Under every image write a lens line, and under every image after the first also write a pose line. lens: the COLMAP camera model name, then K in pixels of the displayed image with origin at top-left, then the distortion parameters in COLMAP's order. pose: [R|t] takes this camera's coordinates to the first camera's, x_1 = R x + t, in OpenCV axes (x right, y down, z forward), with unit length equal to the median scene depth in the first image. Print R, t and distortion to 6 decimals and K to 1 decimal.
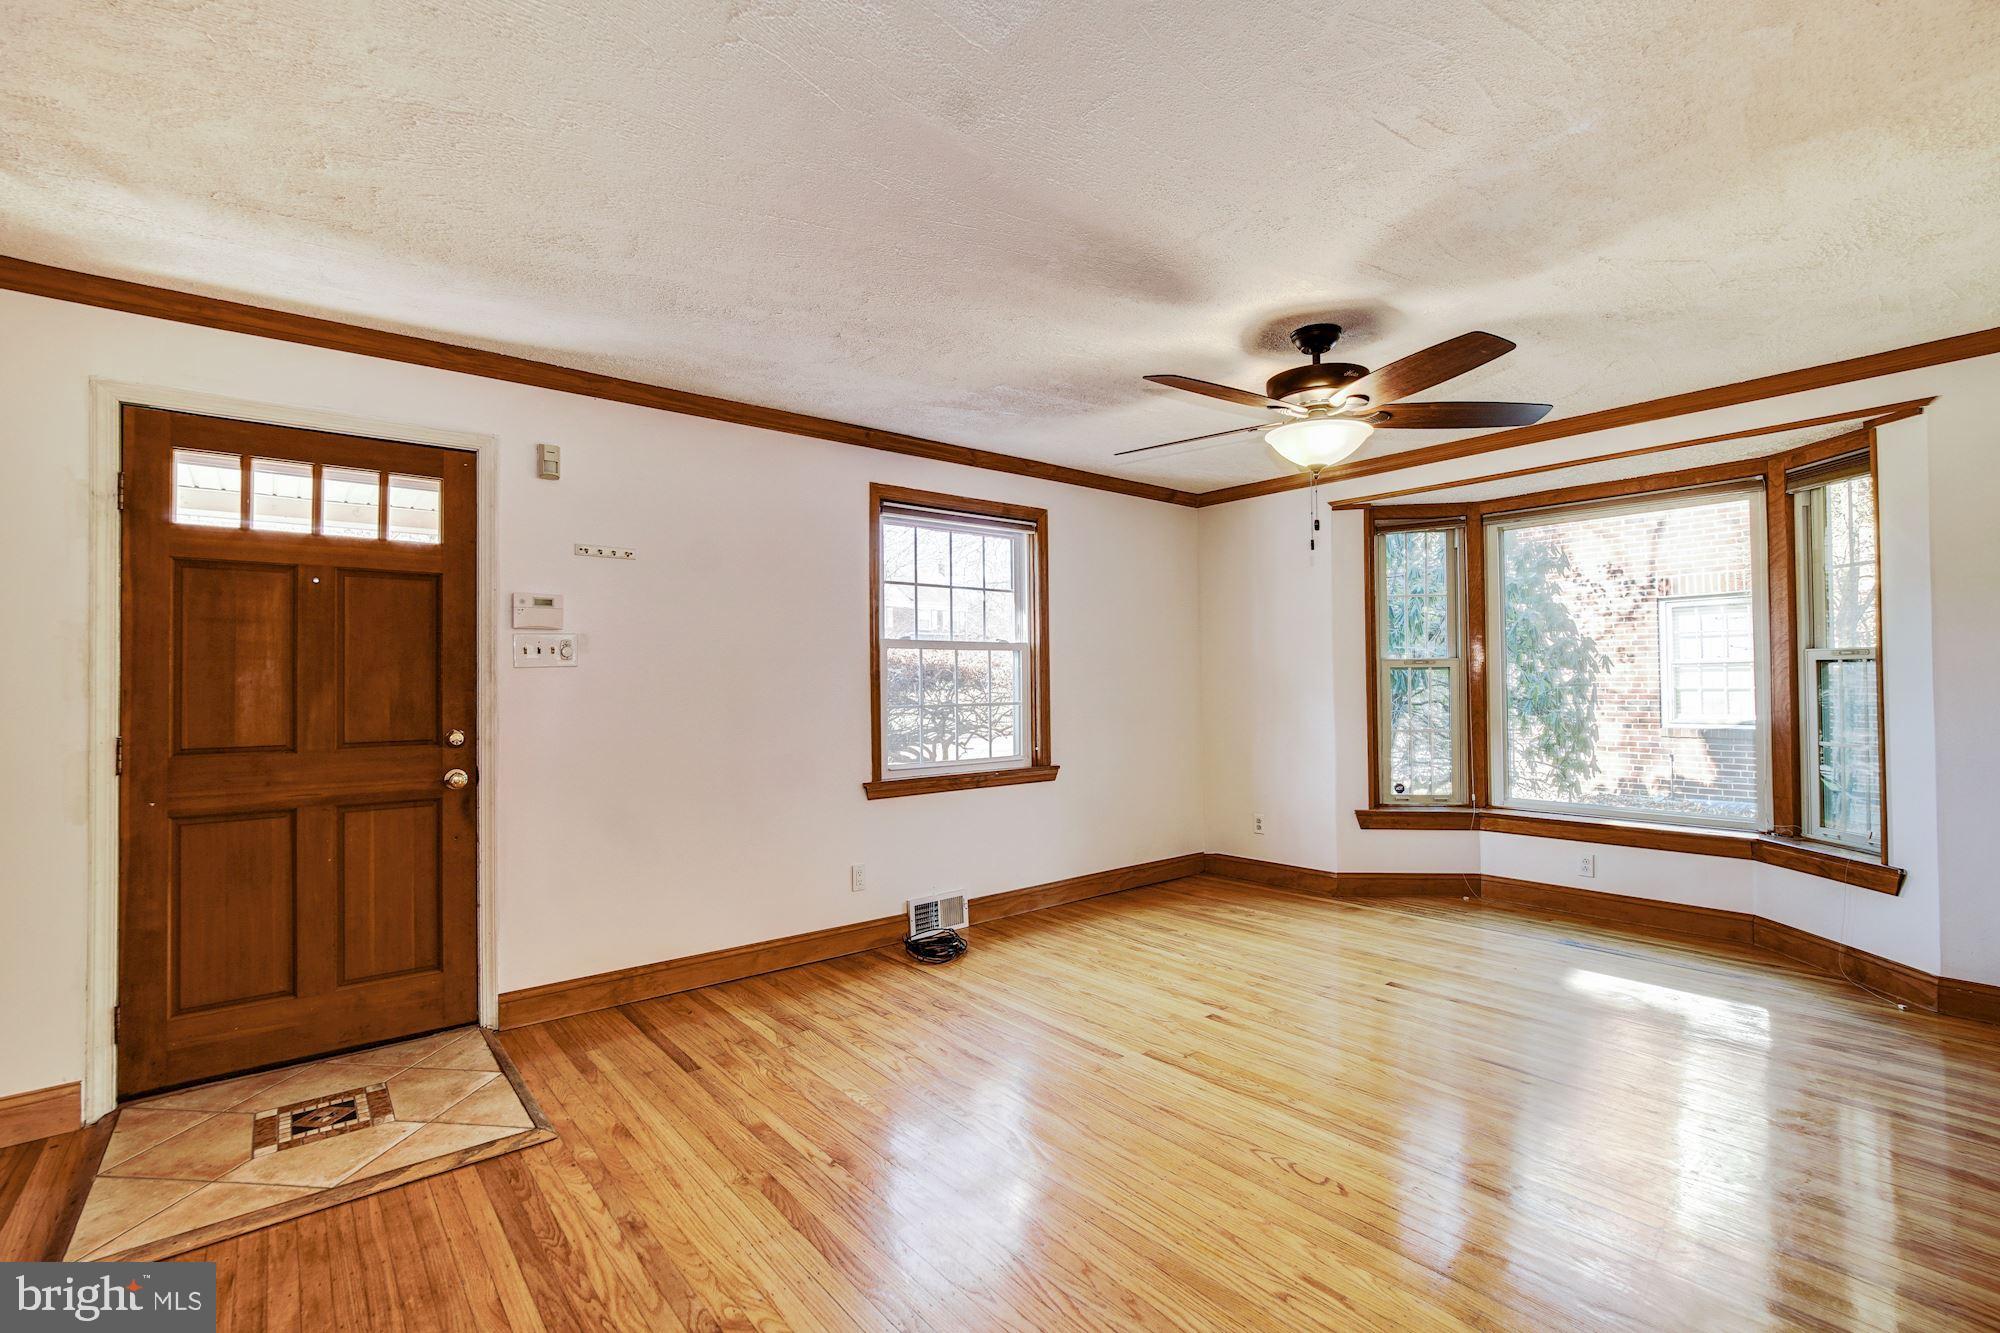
lens RADIAL K [[870.9, 0, 994.8], [0, 870.9, 668.0], [0, 0, 1]] dist [-0.012572, 0.000249]
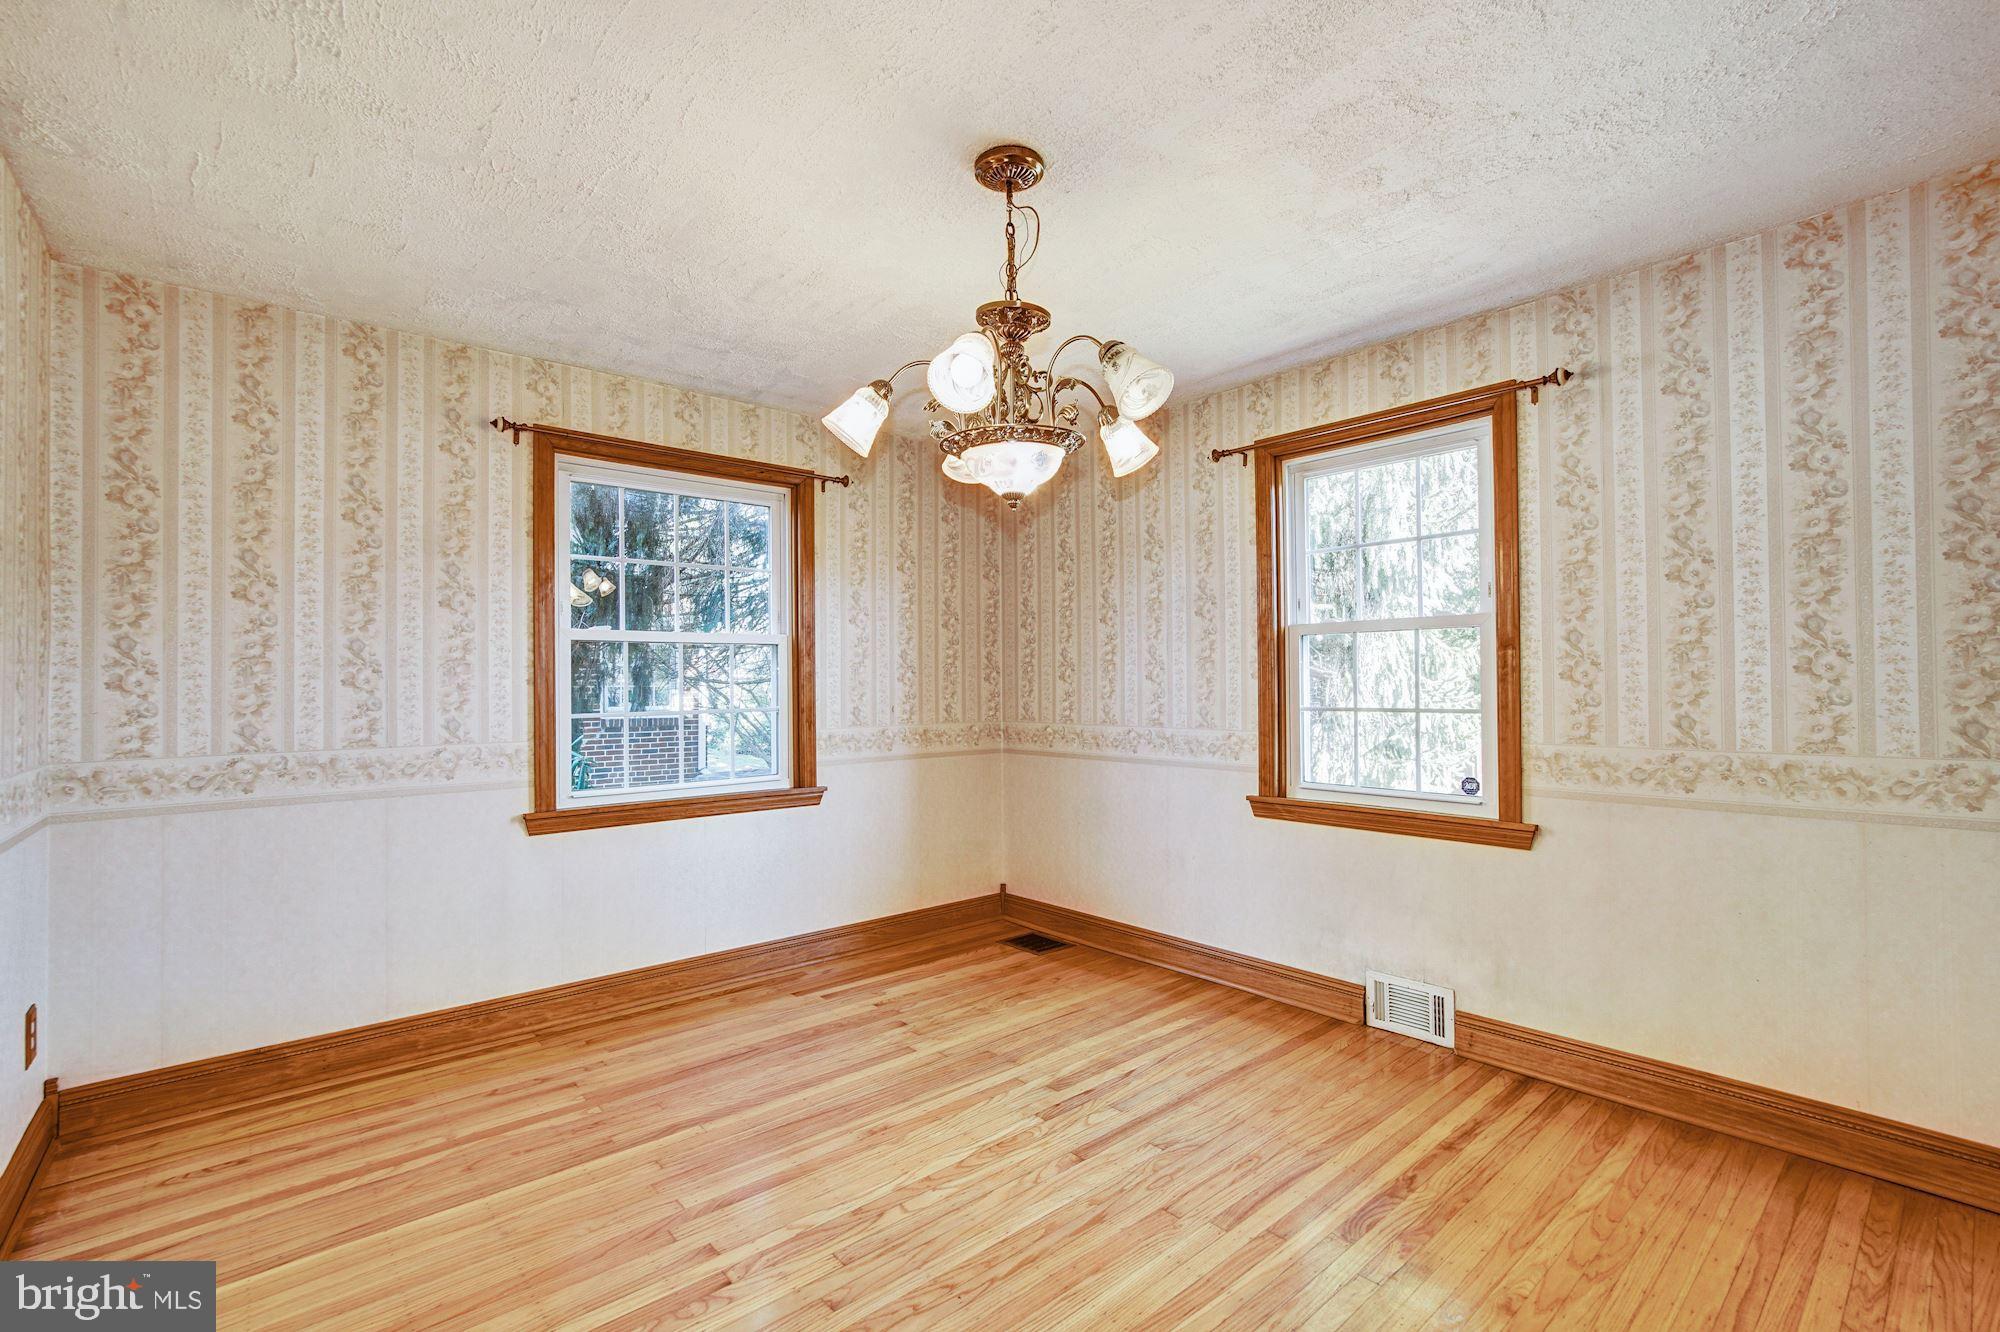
lens RADIAL K [[870.9, 0, 997.0], [0, 870.9, 674.6], [0, 0, 1]] dist [-0.012572, 0.000249]
pose [[-0.029204, 0.018380, 0.999404, -0.206470], [-0.009022, 0.999785, -0.018650, 0.001719], [-0.999533, -0.009561, -0.029032, 0.476647]]
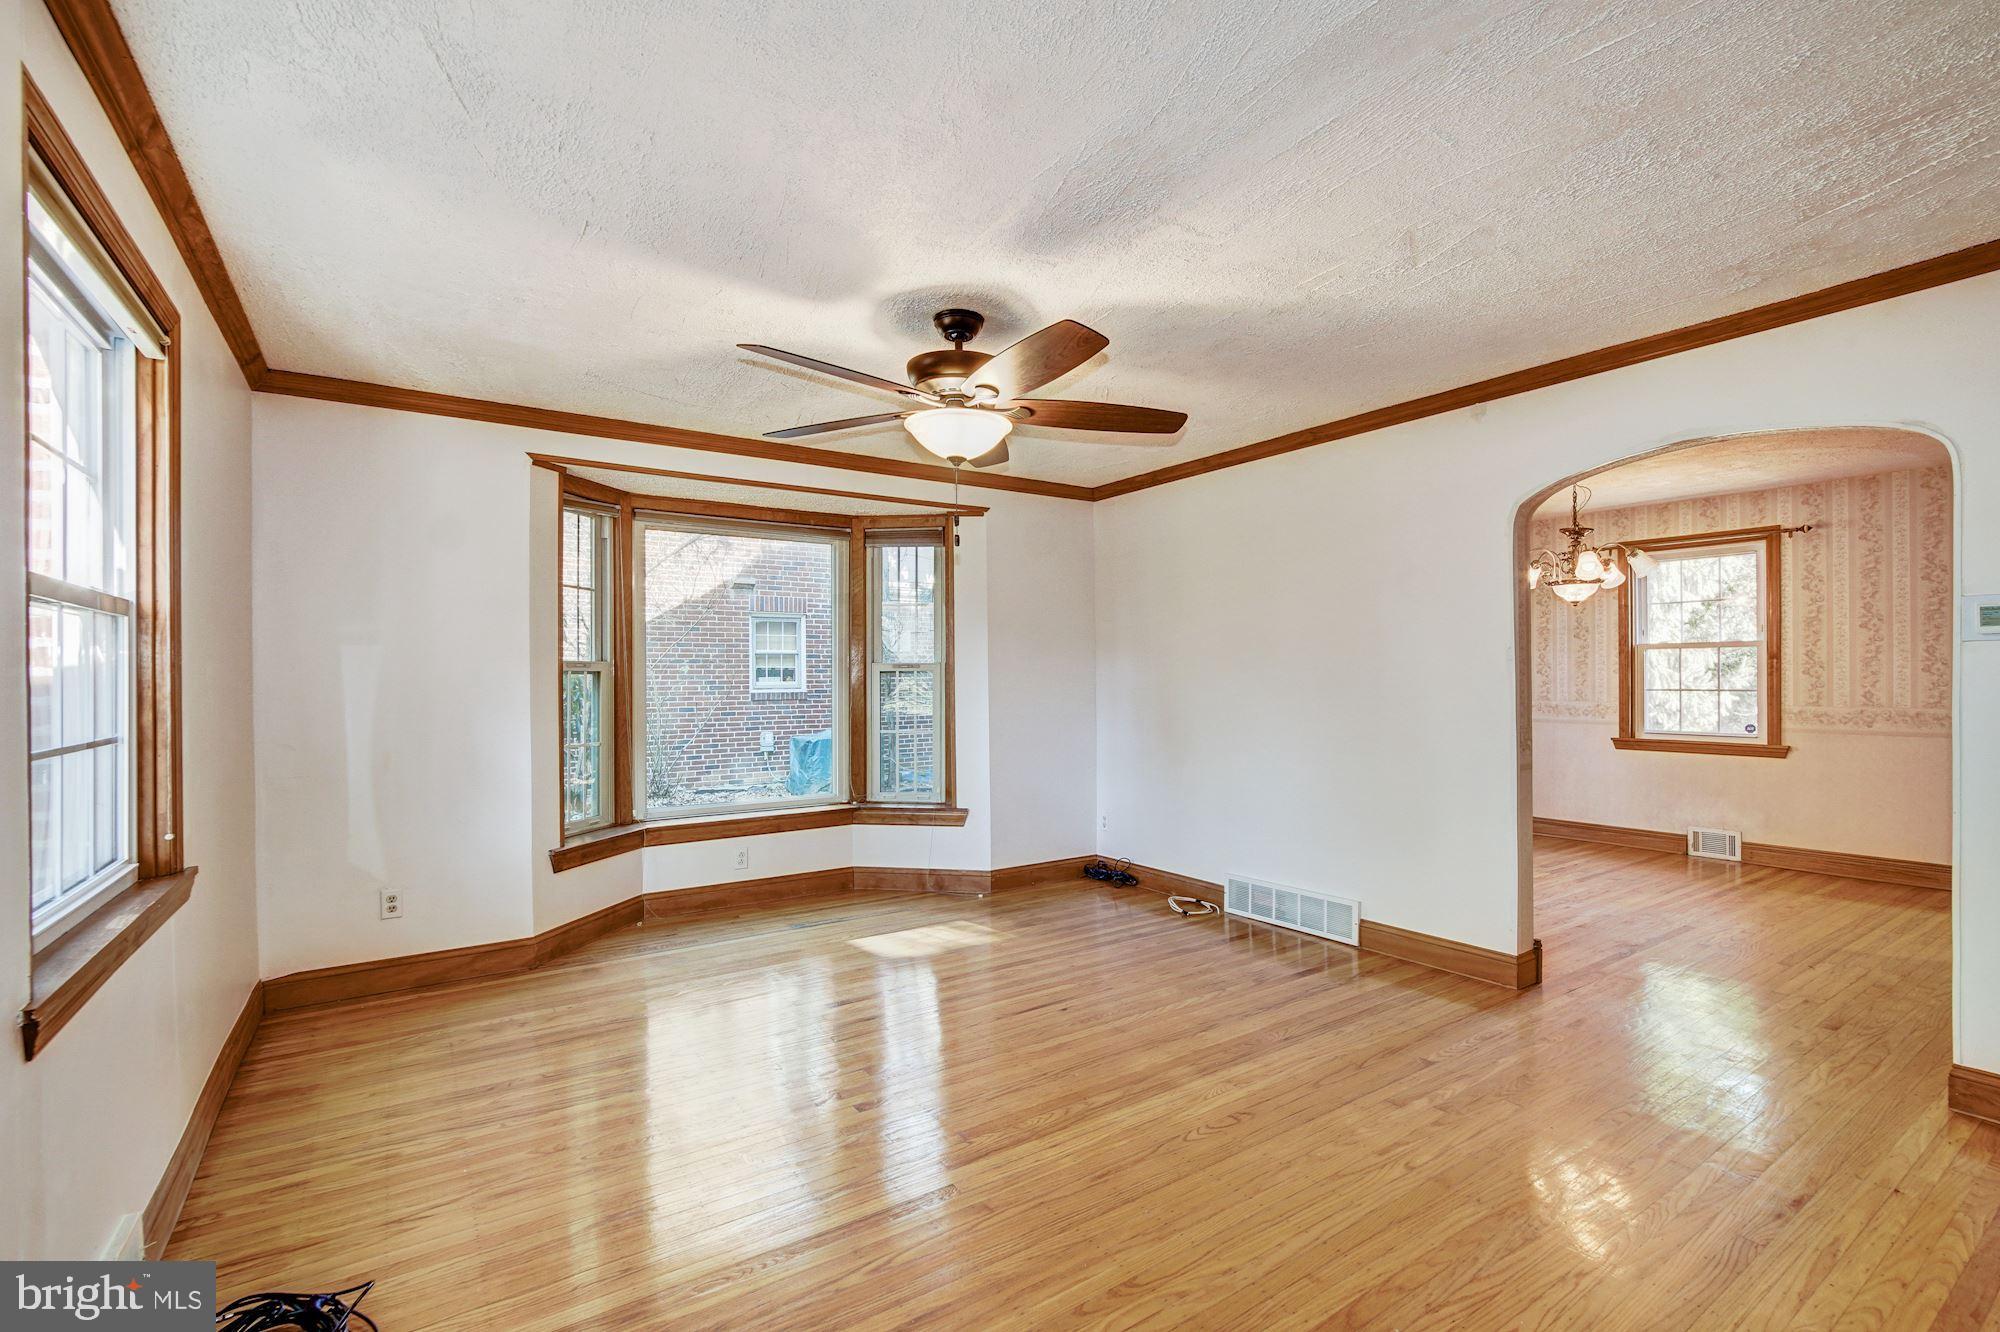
lens RADIAL K [[905.9, 0, 1013.5], [0, 905.9, 678.0], [0, 0, 1]] dist [-0.008358, 0.000471]
pose [[0.093811, 0.006708, 0.995567, -0.503883], [-0.013415, 0.999895, -0.005473, 0.007661], [-0.995500, -0.012842, 0.093891, 0.698227]]
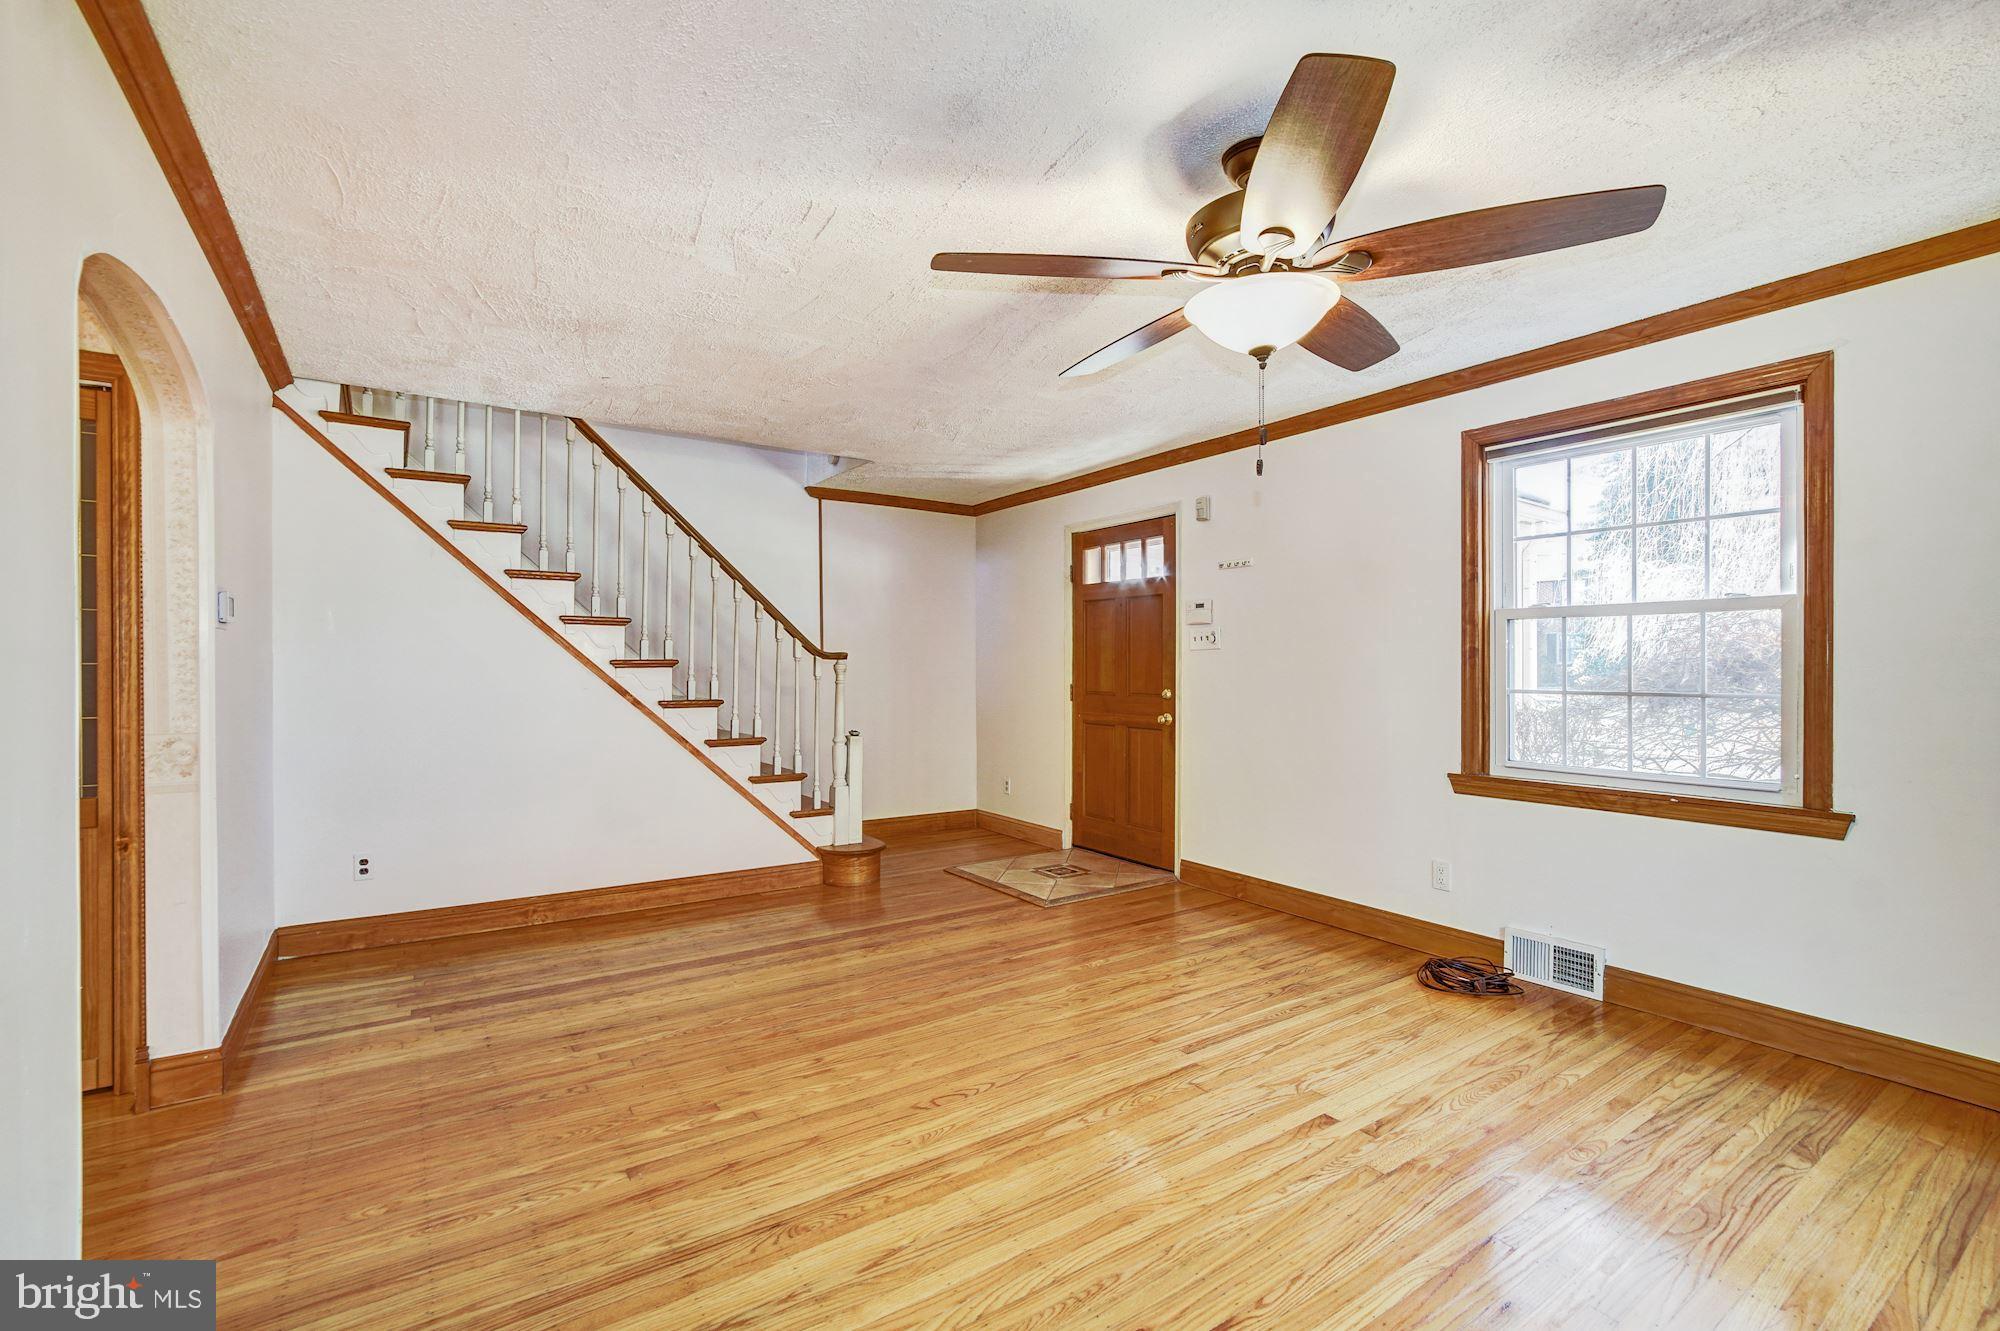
lens RADIAL K [[870.9, 0, 993.7], [0, 870.9, 661.8], [0, 0, 1]] dist [-0.012572, 0.000249]
pose [[-0.081053, 0.009769, -0.996662, 0.888849], [0.019326, 0.999779, 0.008228, 0.001025], [0.996522, -0.018595, -0.081224, 0.694078]]
